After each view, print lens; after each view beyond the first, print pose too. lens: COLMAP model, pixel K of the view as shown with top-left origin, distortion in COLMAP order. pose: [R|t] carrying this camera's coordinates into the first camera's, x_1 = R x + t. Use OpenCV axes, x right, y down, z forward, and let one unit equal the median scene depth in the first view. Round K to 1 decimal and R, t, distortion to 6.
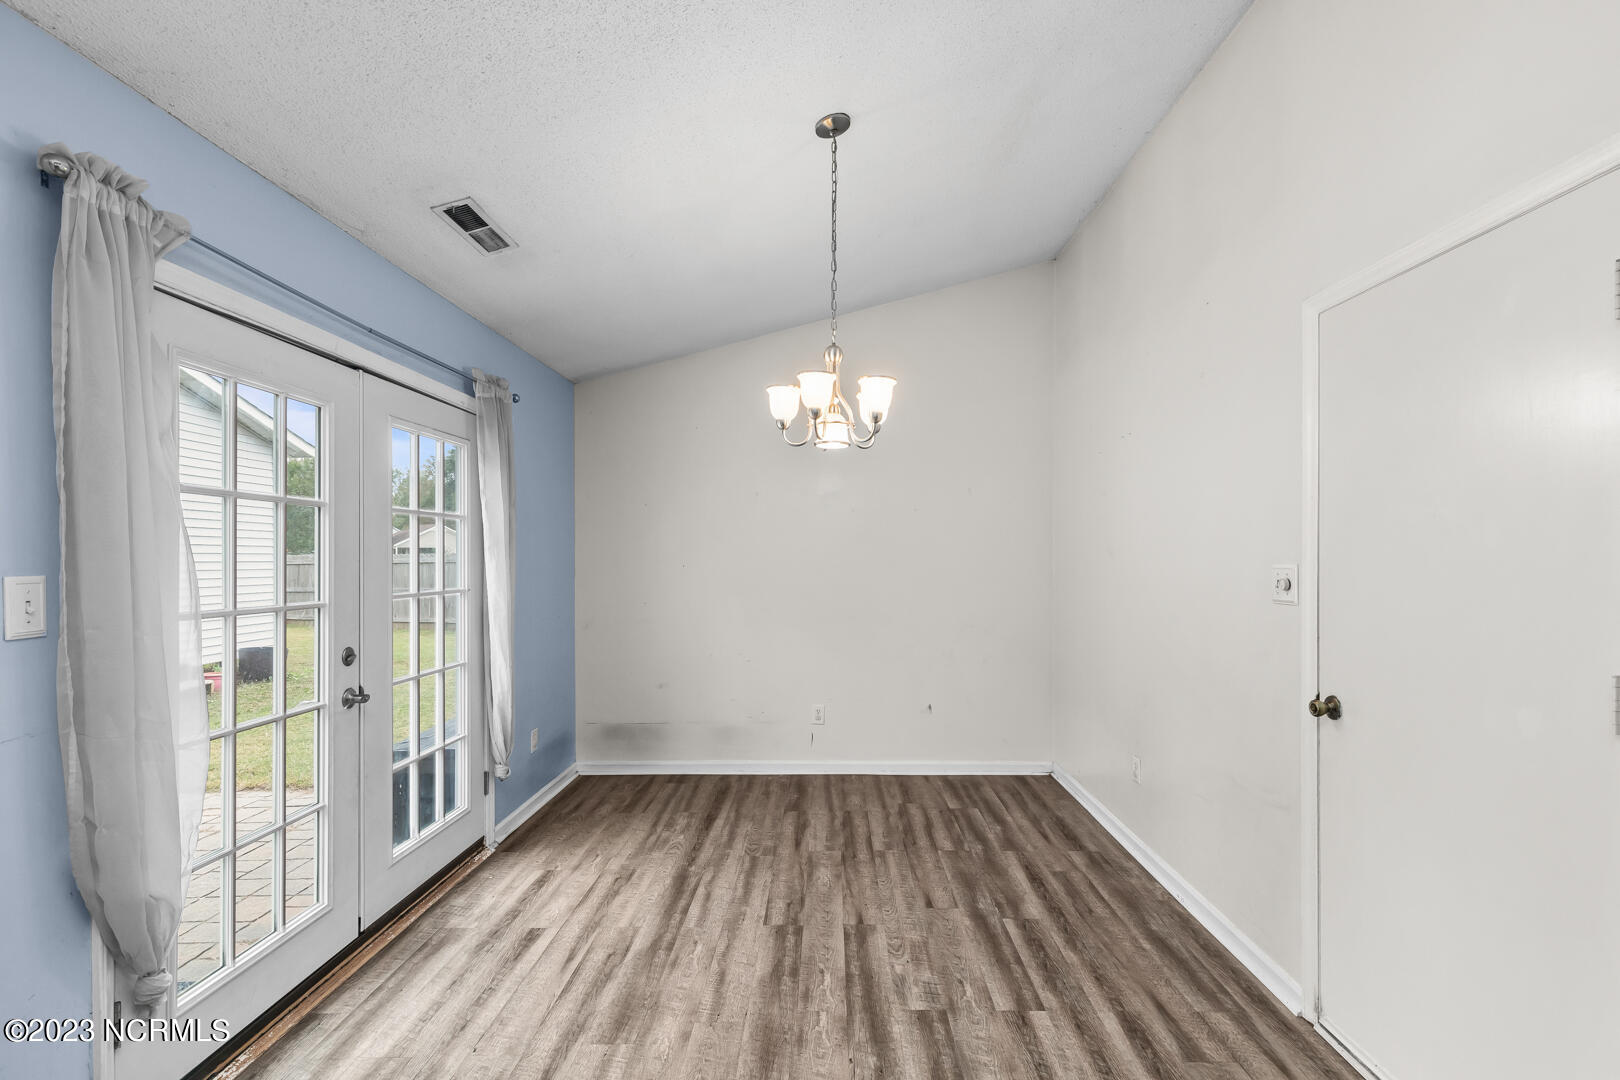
lens RADIAL K [[748.1, 0, 822.4], [0, 748.1, 561.9], [0, 0, 1]] dist [0.013297, -0.002381]
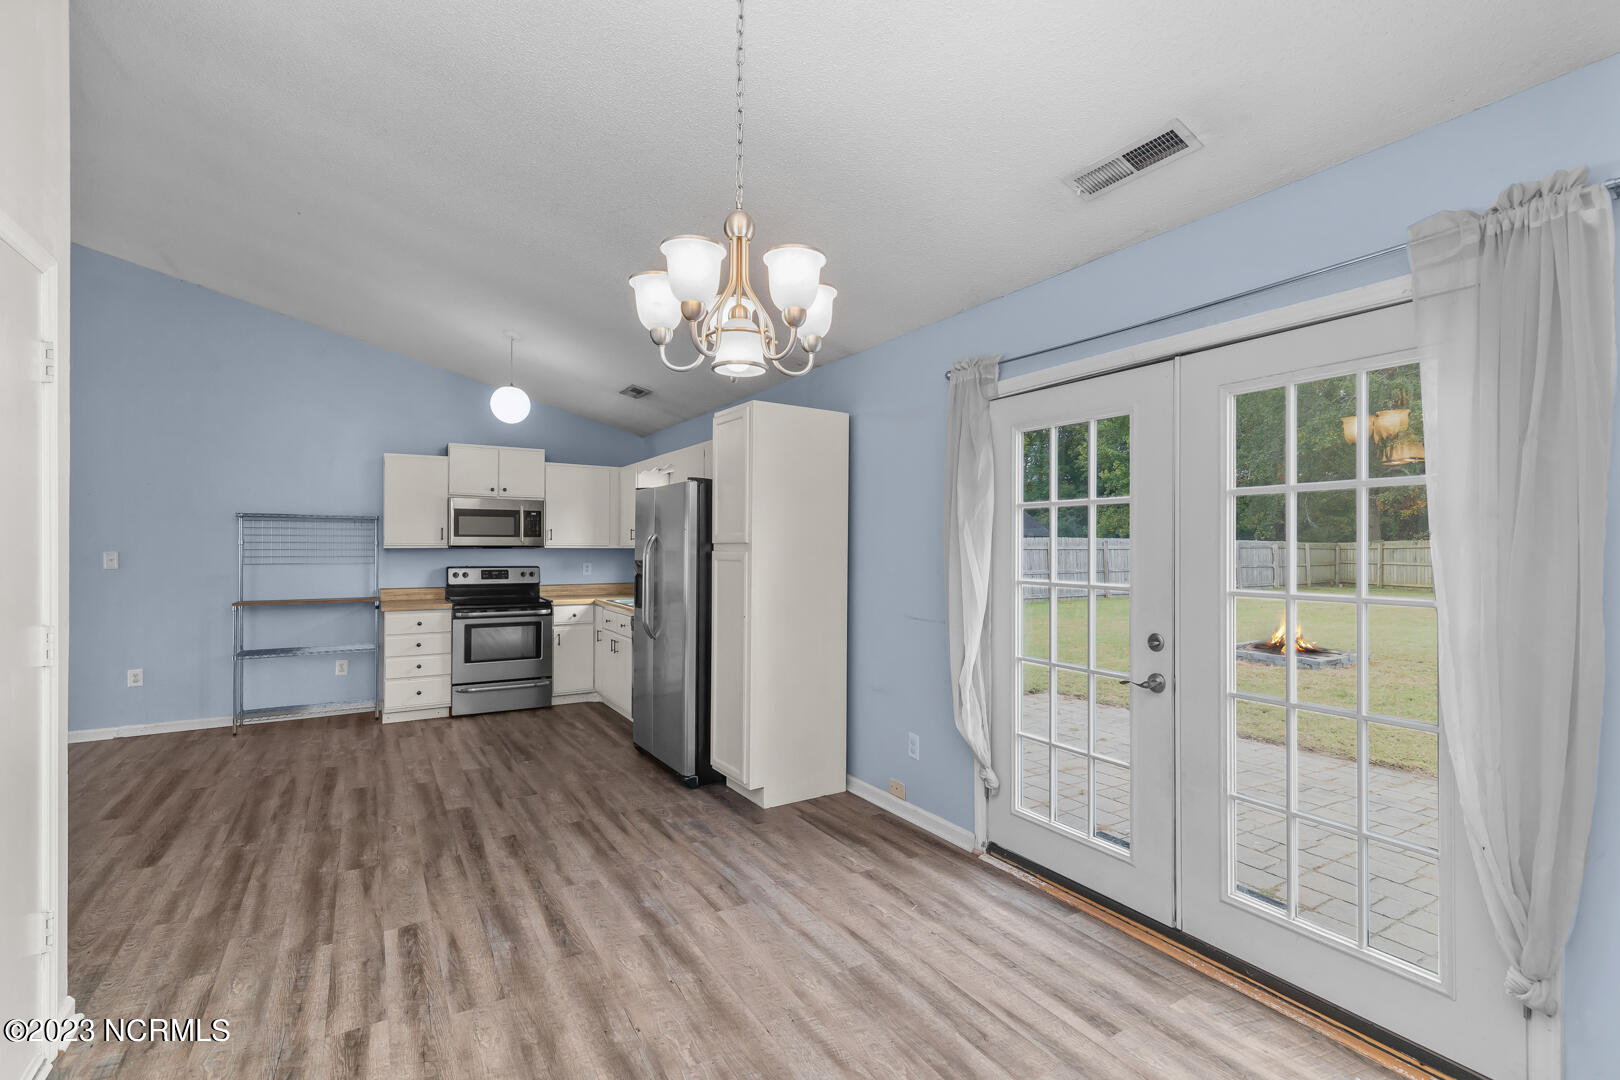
lens RADIAL K [[748.1, 0, 835.8], [0, 748.1, 548.4], [0, 0, 1]] dist [0.013297, -0.002381]
pose [[-0.837879, 0.001300, -0.545855, 0.330182], [-0.004340, 0.999950, 0.009042, -0.011867], [0.545839, 0.009945, -0.837831, 1.768927]]
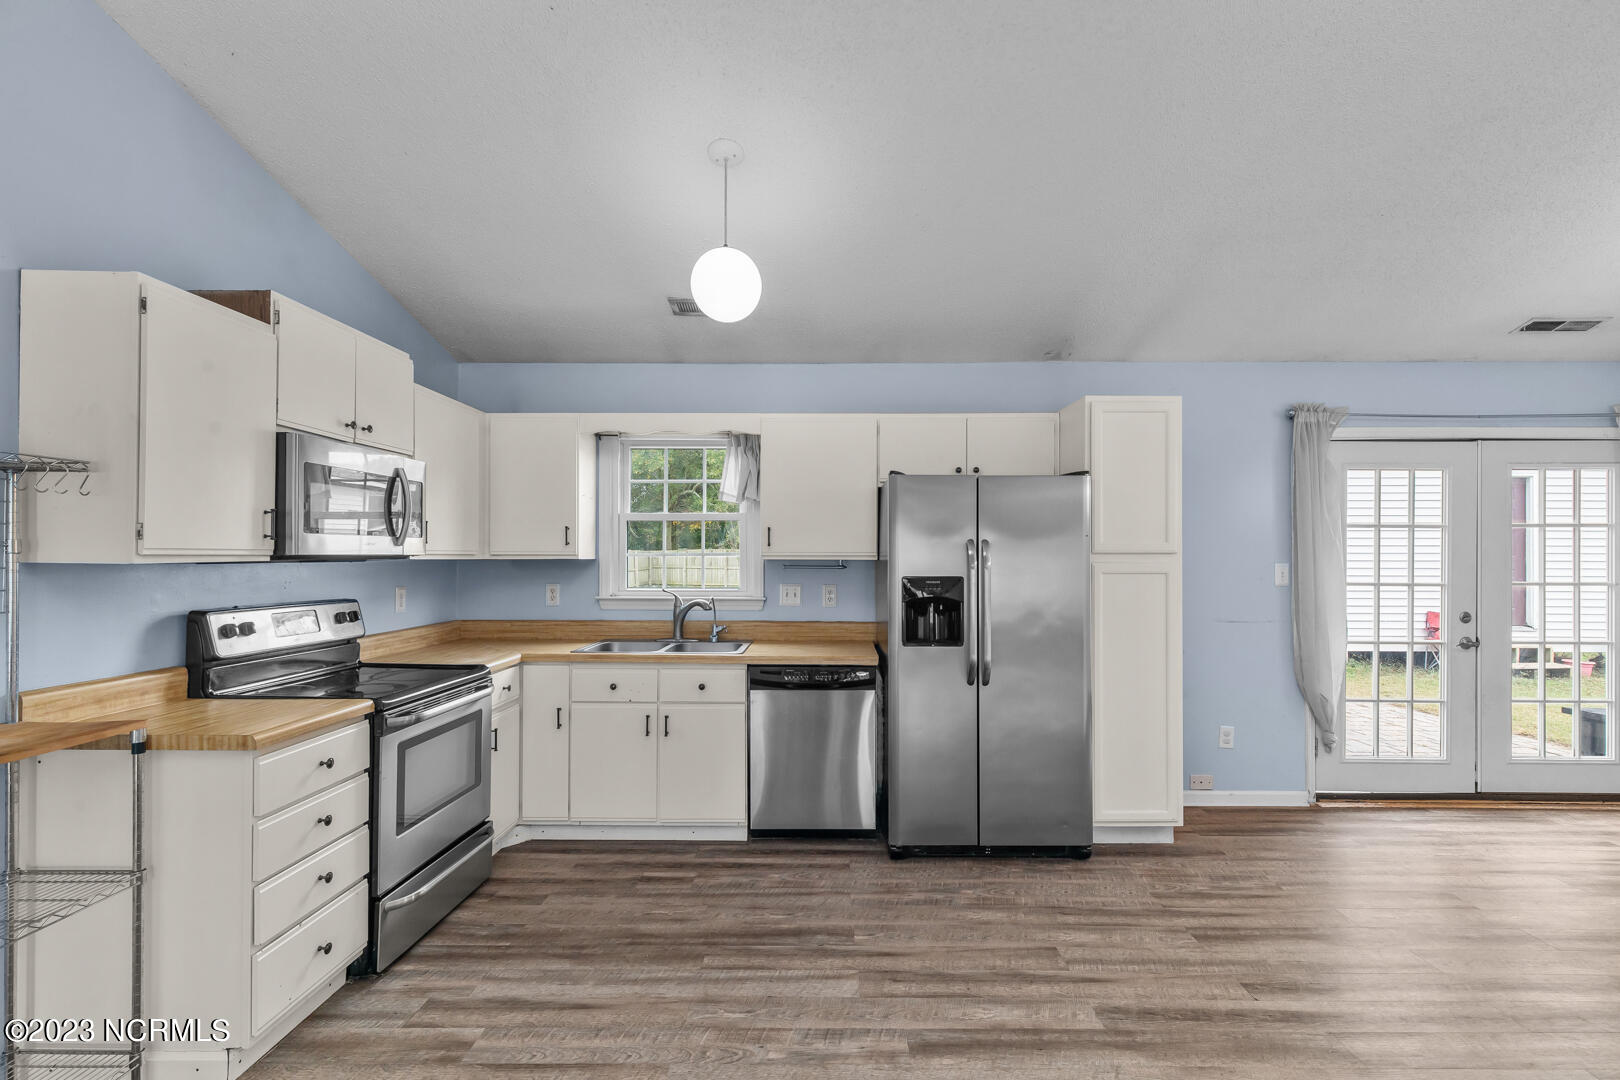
lens RADIAL K [[748.1, 0, 848.4], [0, 748.1, 548.9], [0, 0, 1]] dist [0.013297, -0.002381]
pose [[0.022668, -0.002800, -0.999739, 1.074783], [-0.010291, 0.999942, -0.003034, -0.006087], [0.999690, 0.010357, 0.022637, -0.420631]]
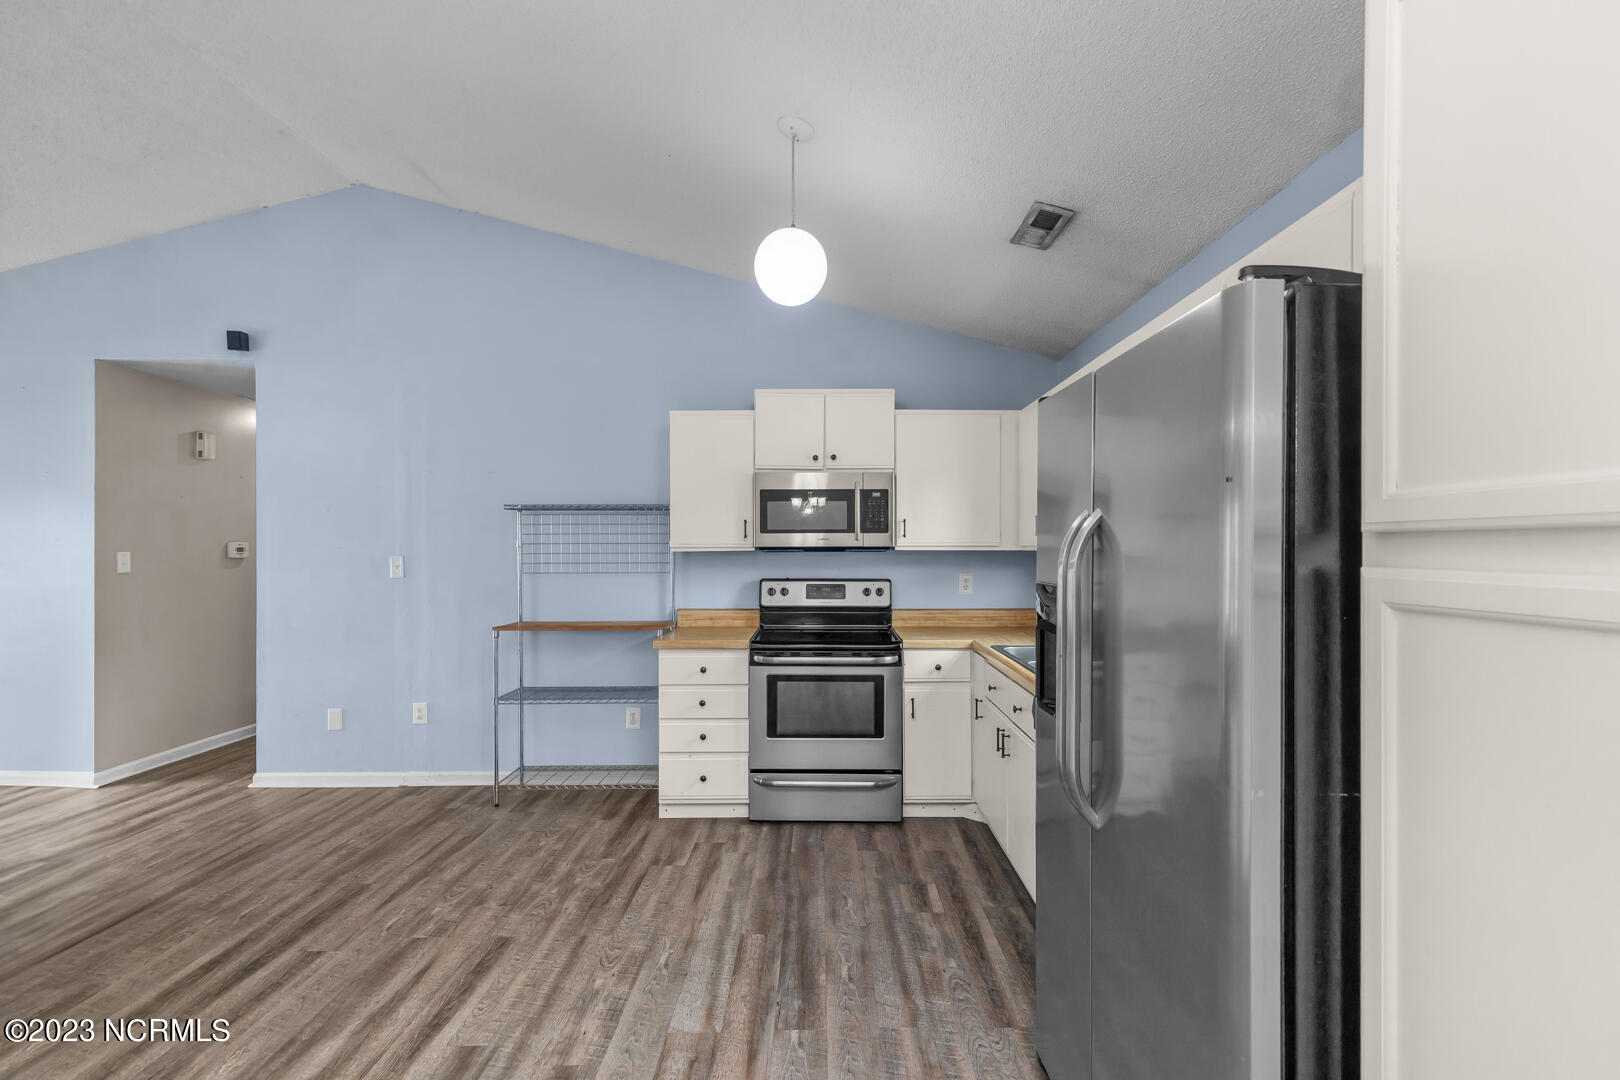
lens RADIAL K [[748.1, 0, 820.1], [0, 748.1, 547.2], [0, 0, 1]] dist [0.013297, -0.002381]
pose [[-0.999924, 0.004751, -0.011400, -0.096985], [0.004649, 0.999949, 0.008973, -0.005523], [0.011443, 0.008919, -0.999895, 0.522349]]
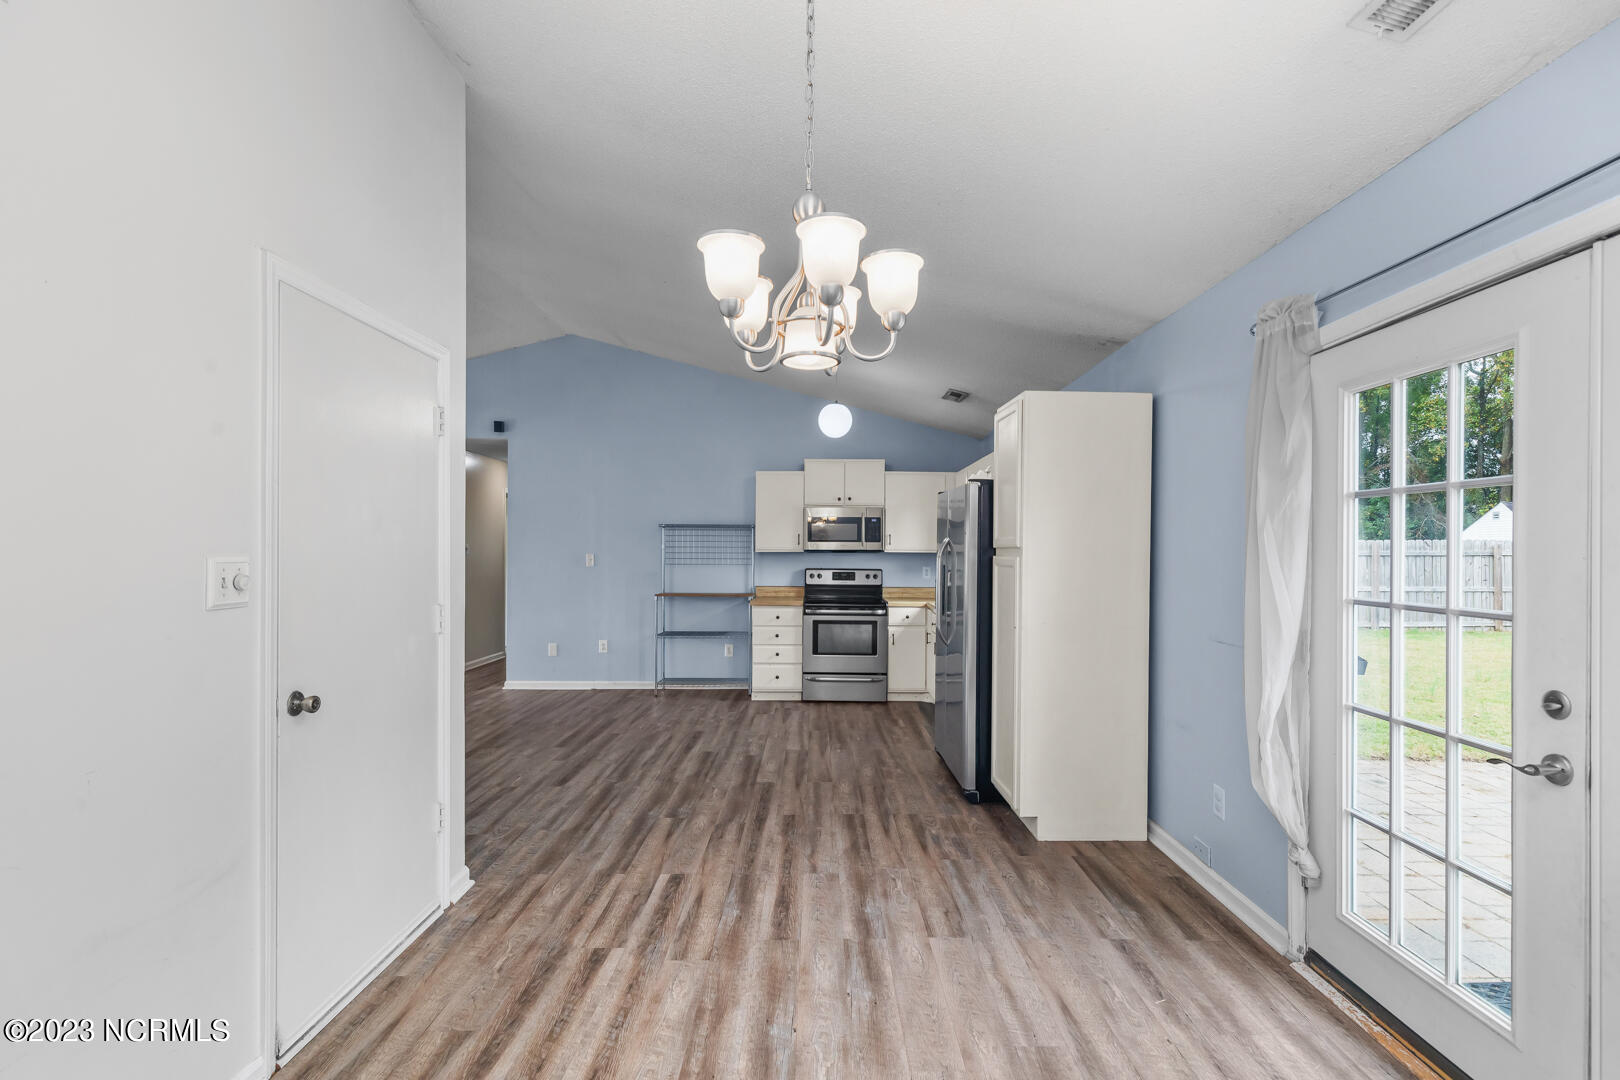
lens RADIAL K [[748.1, 0, 816.9], [0, 748.1, 553.7], [0, 0, 1]] dist [0.013297, -0.002381]
pose [[-0.999907, -0.002857, -0.013341, 0.020302], [-0.003015, 0.999925, 0.011855, -0.011419], [0.013306, 0.011894, -0.999841, 1.790549]]
